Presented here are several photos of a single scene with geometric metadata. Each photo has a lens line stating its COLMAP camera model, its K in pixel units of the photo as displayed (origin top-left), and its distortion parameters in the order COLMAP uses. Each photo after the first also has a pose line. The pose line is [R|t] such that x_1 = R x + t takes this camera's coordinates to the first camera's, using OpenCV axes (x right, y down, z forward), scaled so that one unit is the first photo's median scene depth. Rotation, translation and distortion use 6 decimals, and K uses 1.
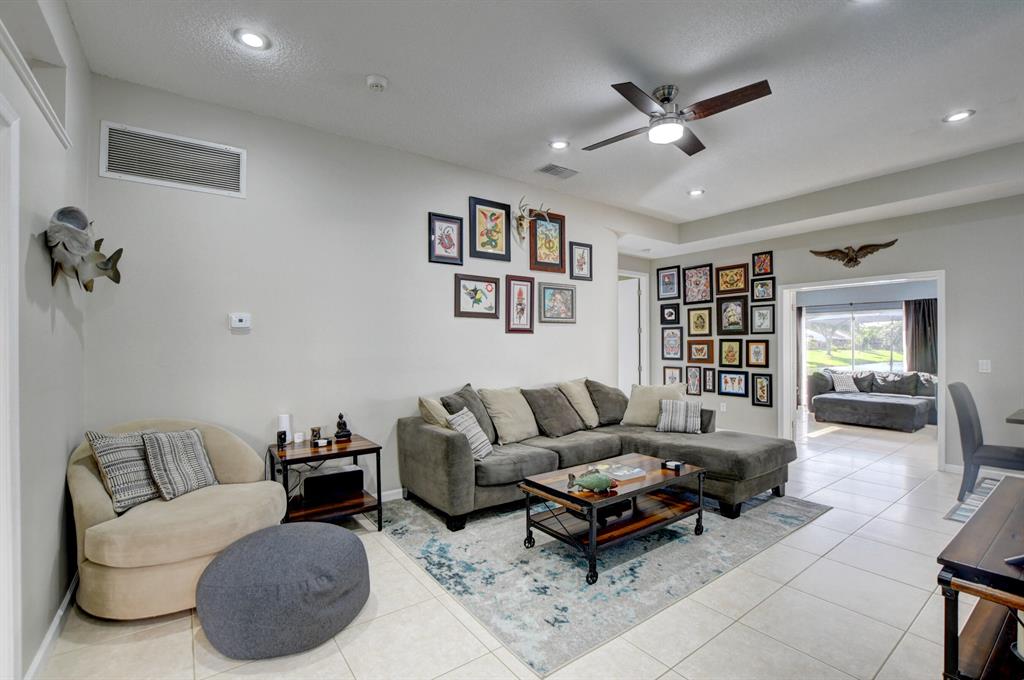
lens RADIAL K [[451.7, 0, 508.1], [0, 451.7, 343.6], [0, 0, 1]] dist [-0.029366, 0.003178]
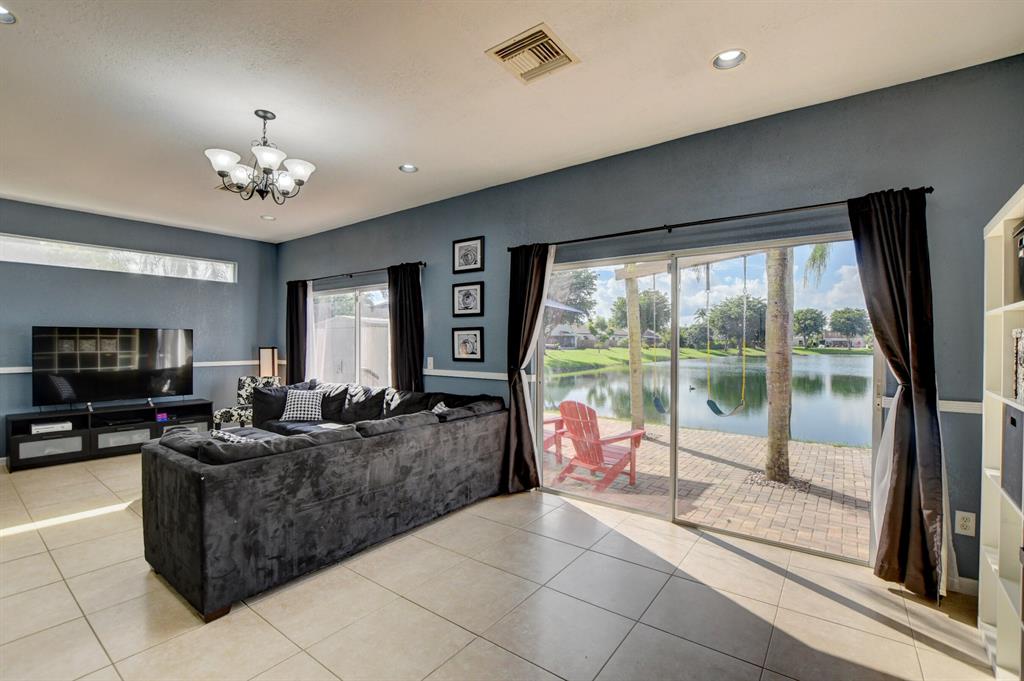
lens RADIAL K [[451.7, 0, 481.6], [0, 451.7, 342.9], [0, 0, 1]] dist [-0.029366, 0.003178]
pose [[0.963829, 0.005482, 0.266463, 1.512071], [-0.006865, 0.999967, 0.004260, 0.003292], [-0.266431, -0.005935, 0.963836, 0.669165]]
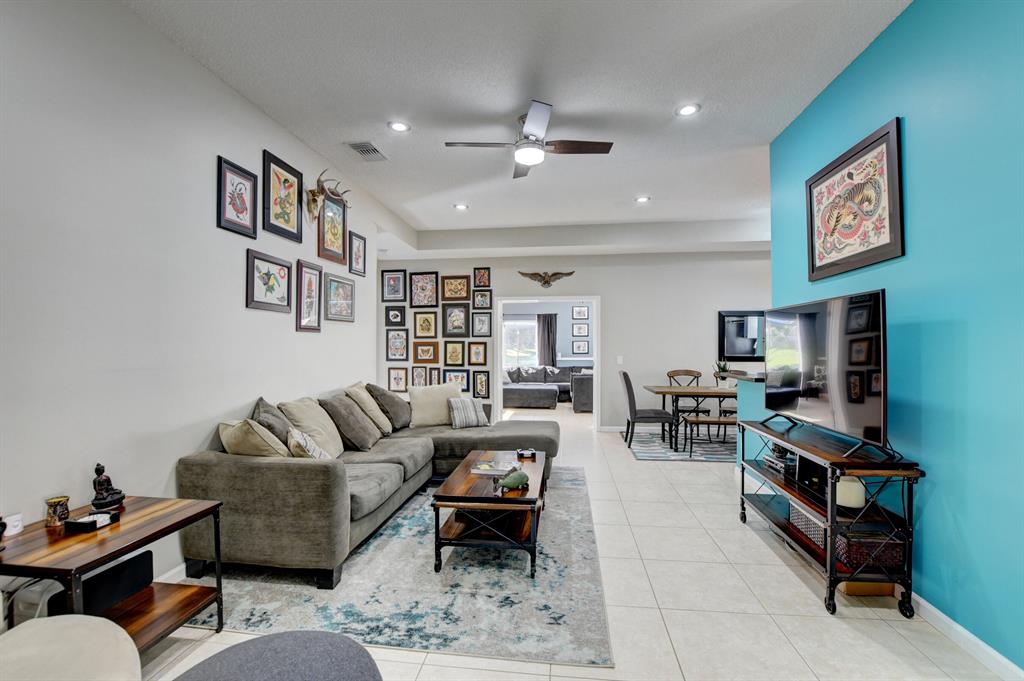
lens RADIAL K [[451.7, 0, 508.4], [0, 451.7, 341.7], [0, 0, 1]] dist [-0.029366, 0.003178]
pose [[0.686688, 0.007545, 0.726913, -0.324466], [-0.001462, 0.999958, -0.008998, 0.001905], [-0.726951, 0.005116, 0.686670, 0.177148]]
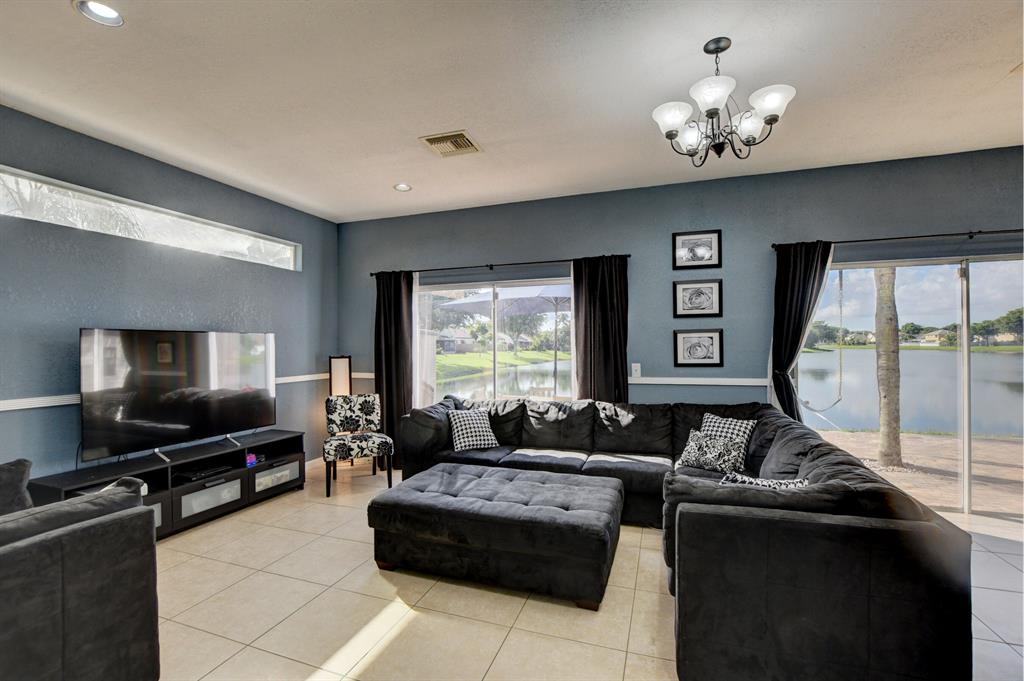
lens RADIAL K [[451.7, 0, 503.2], [0, 451.7, 346.9], [0, 0, 1]] dist [-0.029366, 0.003178]
pose [[0.831941, -0.006561, 0.554825, 0.957751], [0.005885, 0.999978, 0.003000, 0.003697], [-0.554833, 0.000769, 0.831961, 1.082654]]
